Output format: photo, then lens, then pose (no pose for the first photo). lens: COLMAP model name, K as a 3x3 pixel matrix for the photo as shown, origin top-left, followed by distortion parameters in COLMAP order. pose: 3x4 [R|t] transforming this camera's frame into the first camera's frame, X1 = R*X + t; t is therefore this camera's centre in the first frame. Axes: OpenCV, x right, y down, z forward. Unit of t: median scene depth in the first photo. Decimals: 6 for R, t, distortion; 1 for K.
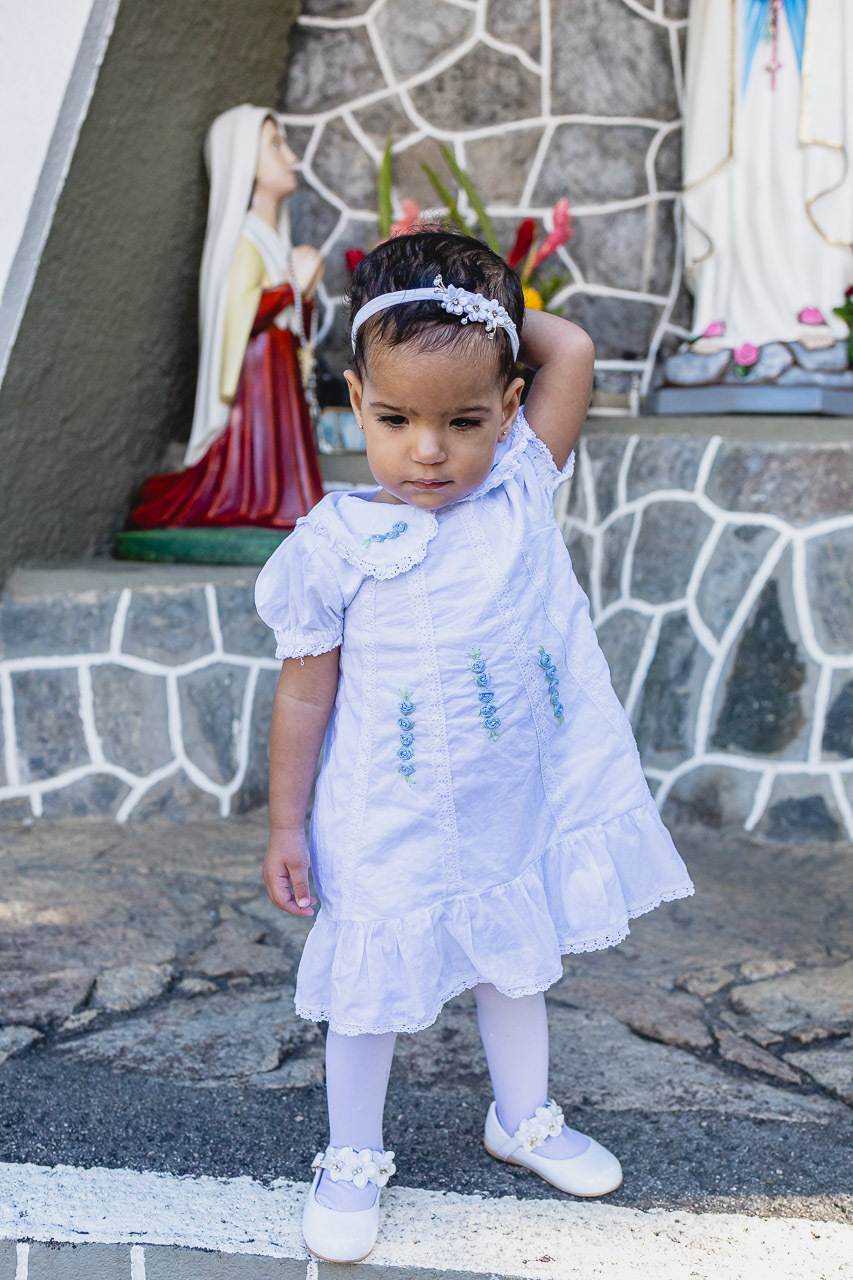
lens RADIAL K [[1285.8, 0, 430.6], [0, 1285.8, 637.1], [0, 0, 1]] dist [0.002702, -0.002862]
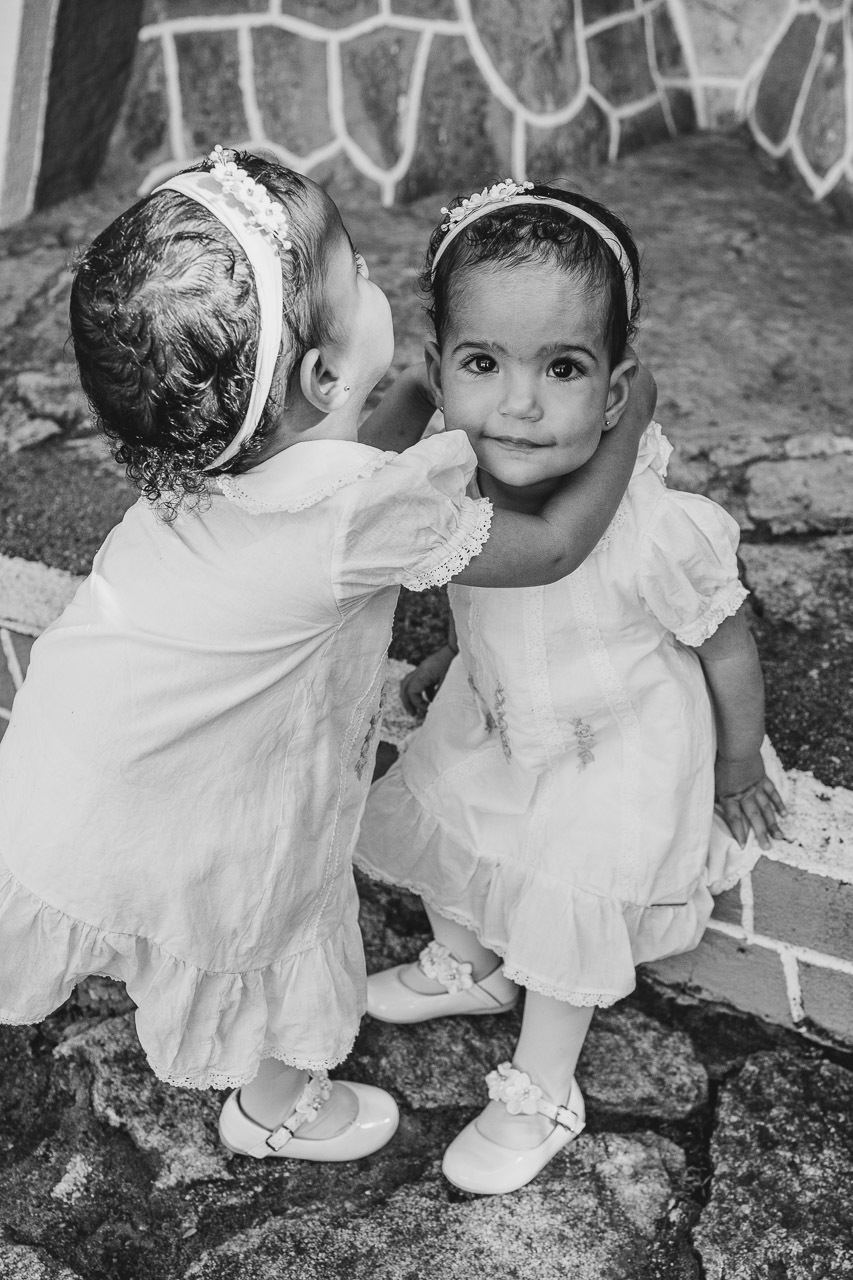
lens RADIAL K [[1391.6, 0, 451.1], [0, 1391.6, 681.8], [0, 0, 1]] dist [-0.043597, -0.028827]
pose [[0.933481, 0.175842, -0.312559, 0.249118], [-0.000801, 0.872562, 0.488502, -0.047957], [0.358626, -0.455757, 0.814661, 0.037807]]
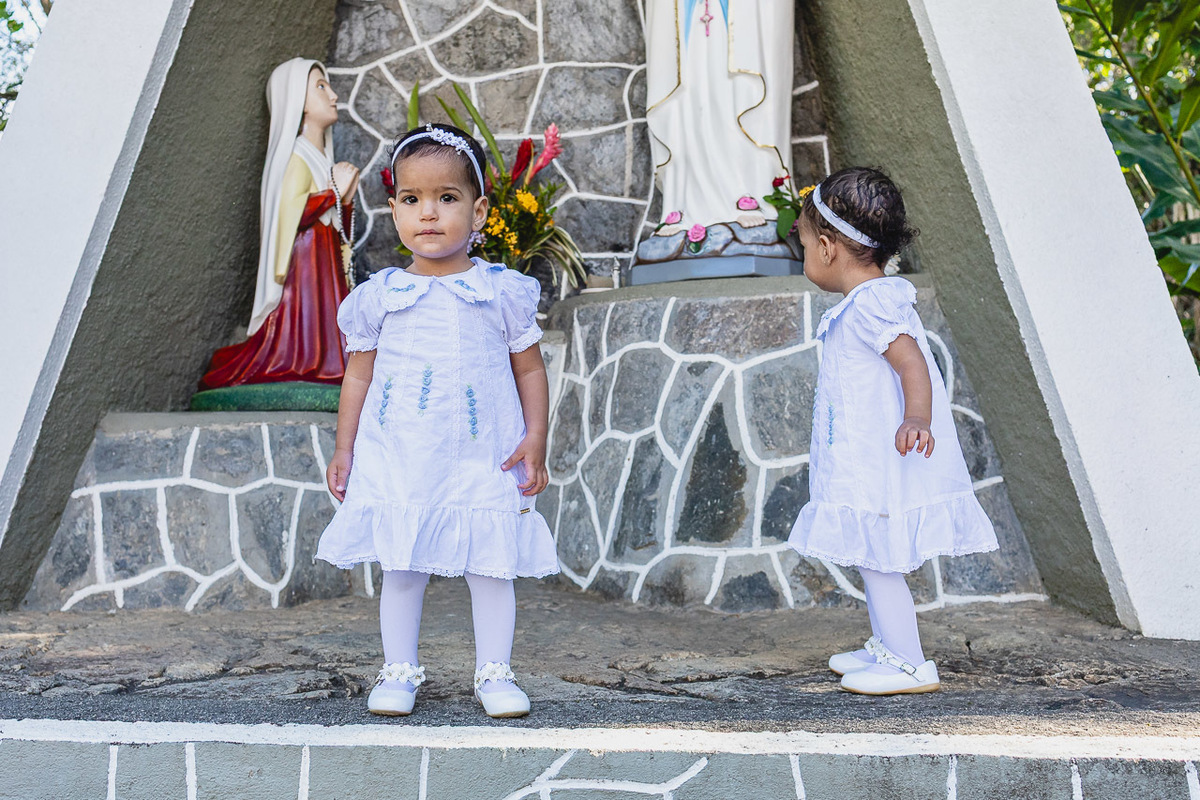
lens RADIAL K [[1351.0, 0, 533.7], [0, 1351.0, 362.6], [0, 0, 1]] dist [0.013845, -0.033359]
pose [[0.999559, -0.028712, 0.007618, 0.077240], [0.029633, 0.981666, -0.188289, 0.153762], [-0.002072, 0.188432, 0.982084, -0.281634]]
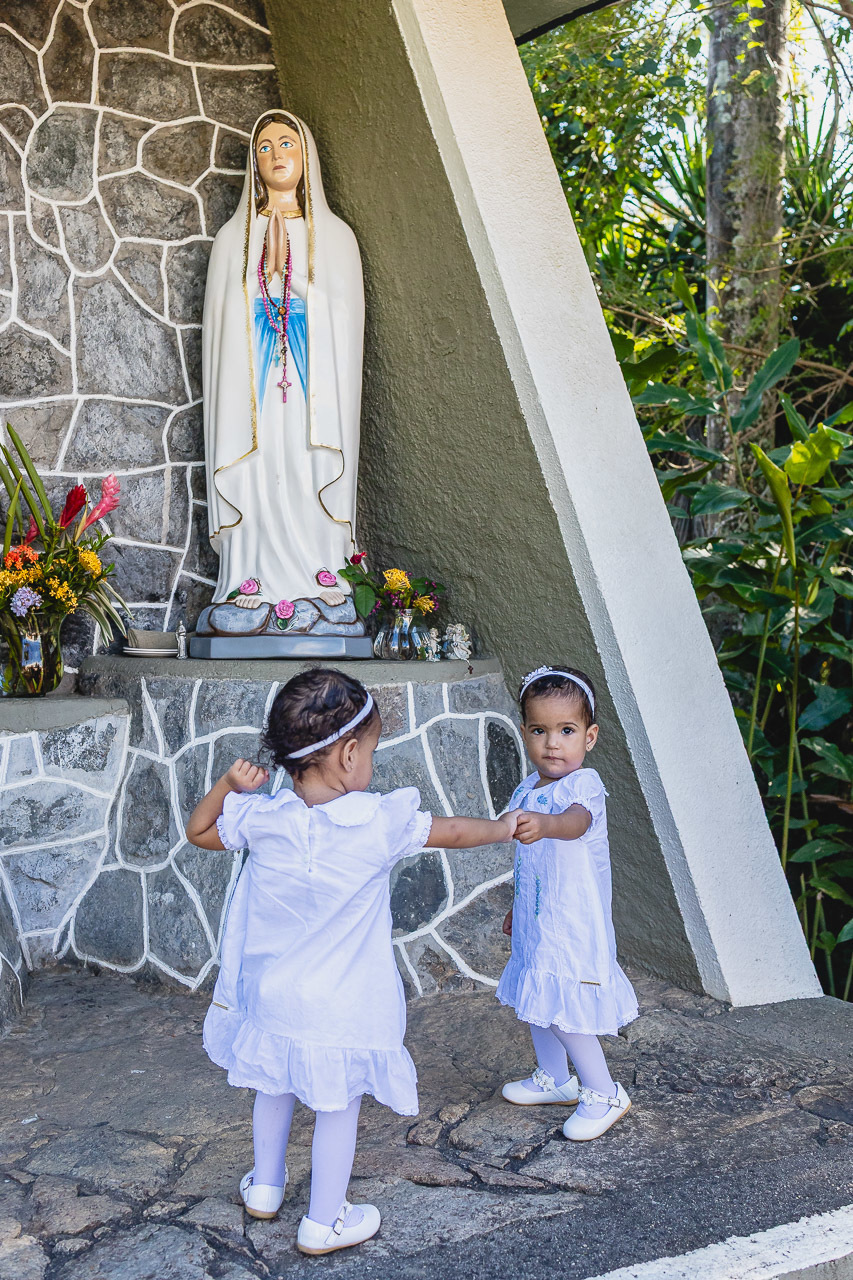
lens RADIAL K [[1346.3, 0, 409.1], [0, 1346.3, 597.7], [0, 0, 1]] dist [0.008587, -0.002013]
pose [[0.839620, -0.026667, 0.542519, -0.378228], [0.087506, 0.992389, -0.086647, -0.114799], [-0.536079, 0.120224, 0.835563, -0.161625]]
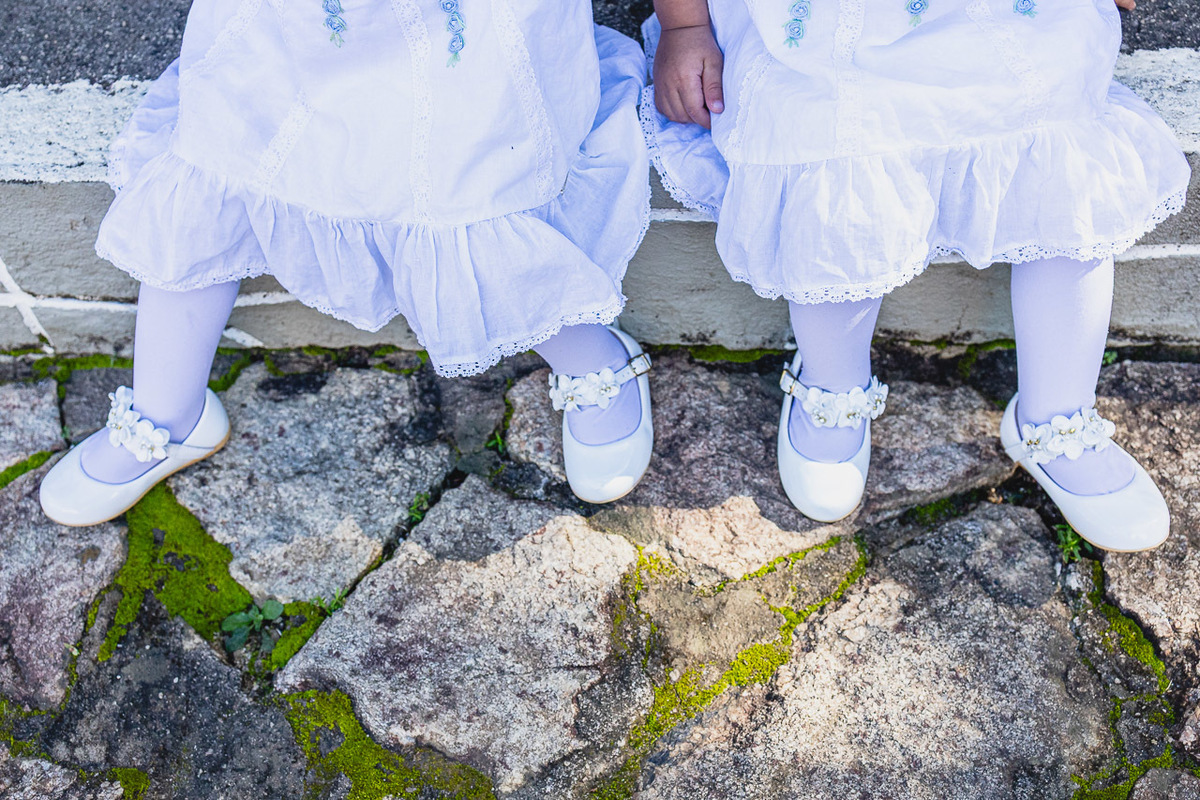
lens RADIAL K [[1289.8, 0, 600.8], [0, 1289.8, 401.8], [0, 0, 1]] dist [0.006260, 0.044559]
pose [[0.993734, -0.100874, -0.048141, 0.099209], [0.106387, 0.721527, 0.684164, 0.018637], [-0.034279, -0.684998, 0.727738, 0.121075]]
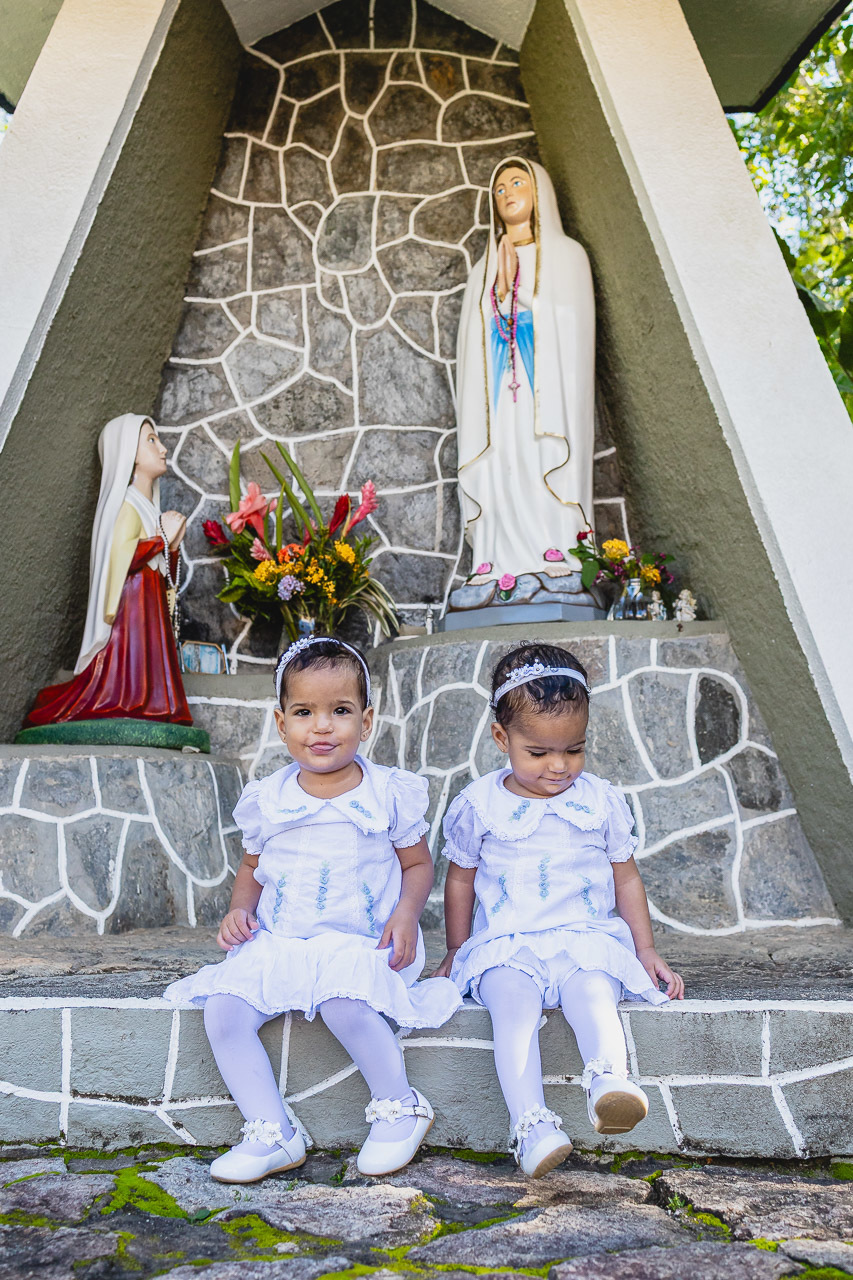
lens RADIAL K [[1389.4, 0, 399.4], [0, 1389.4, 591.5], [0, 0, 1]] dist [0.010761, -0.004409]
pose [[0.997065, -0.013402, 0.075371, 0.028173], [0.035547, 0.953032, -0.300775, 0.227948], [-0.067800, 0.302572, 0.950712, -0.373014]]
